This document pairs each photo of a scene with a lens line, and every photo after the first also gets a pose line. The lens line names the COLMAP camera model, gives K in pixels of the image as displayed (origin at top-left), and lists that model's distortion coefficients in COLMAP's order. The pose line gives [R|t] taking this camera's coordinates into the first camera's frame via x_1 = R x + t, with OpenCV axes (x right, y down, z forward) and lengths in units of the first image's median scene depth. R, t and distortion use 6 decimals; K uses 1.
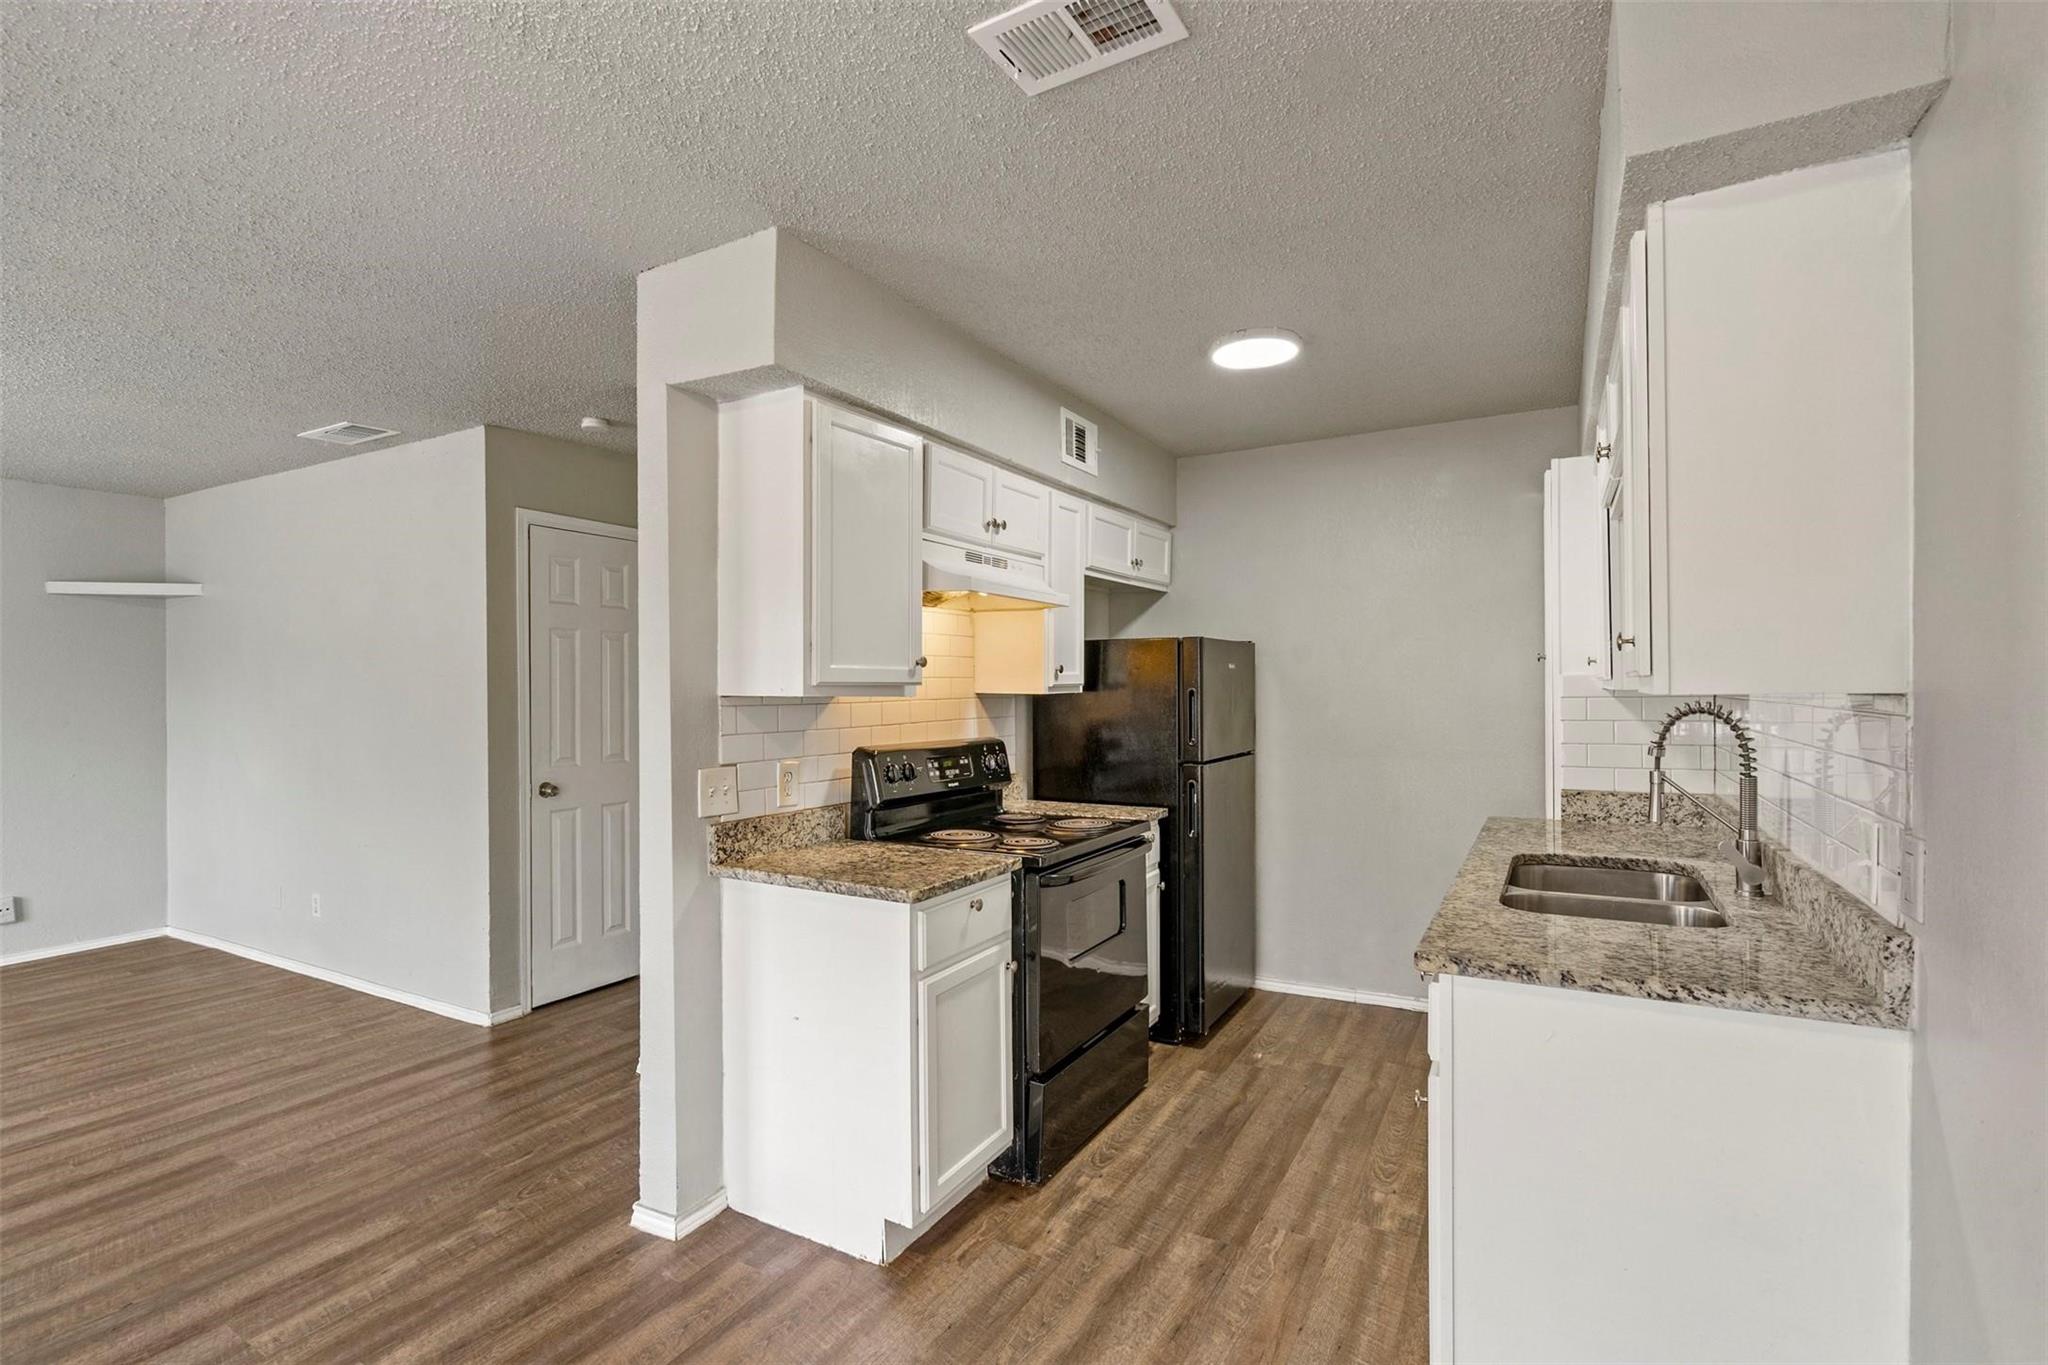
lens RADIAL K [[924.3, 0, 1033.7], [0, 924.3, 687.3], [0, 0, 1]] dist [-0.009219, 0.007118]
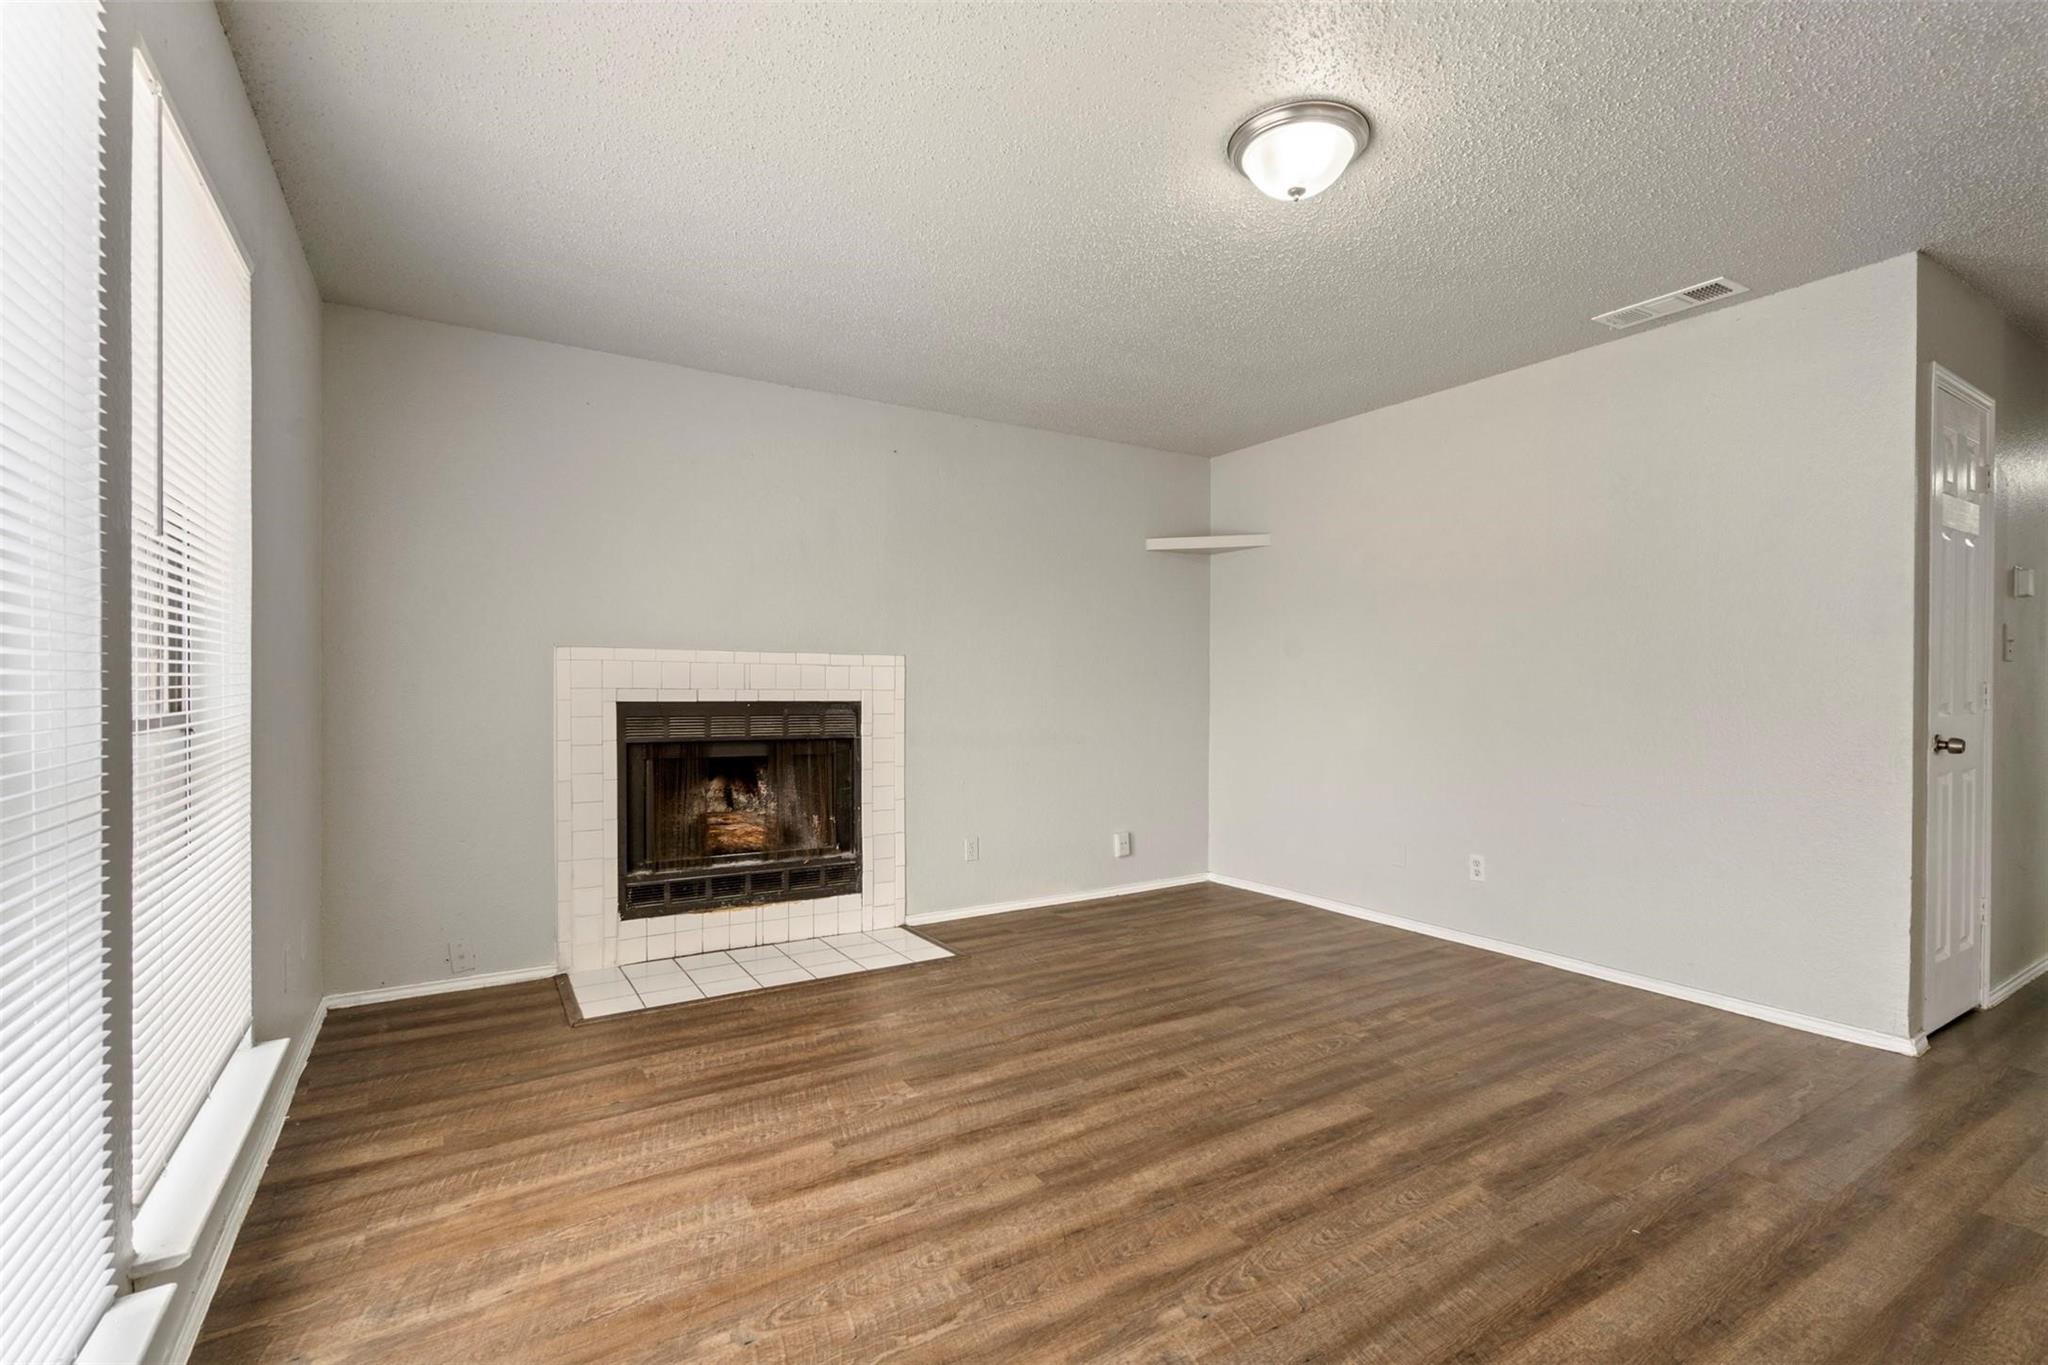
lens RADIAL K [[924.3, 0, 1033.7], [0, 924.3, 687.3], [0, 0, 1]] dist [-0.009219, 0.007118]
pose [[0.874100, 0.005357, -0.485716, -1.166930], [-0.005504, 0.999984, 0.001124, 0.100471], [0.485714, 0.001691, 0.874116, 0.014707]]
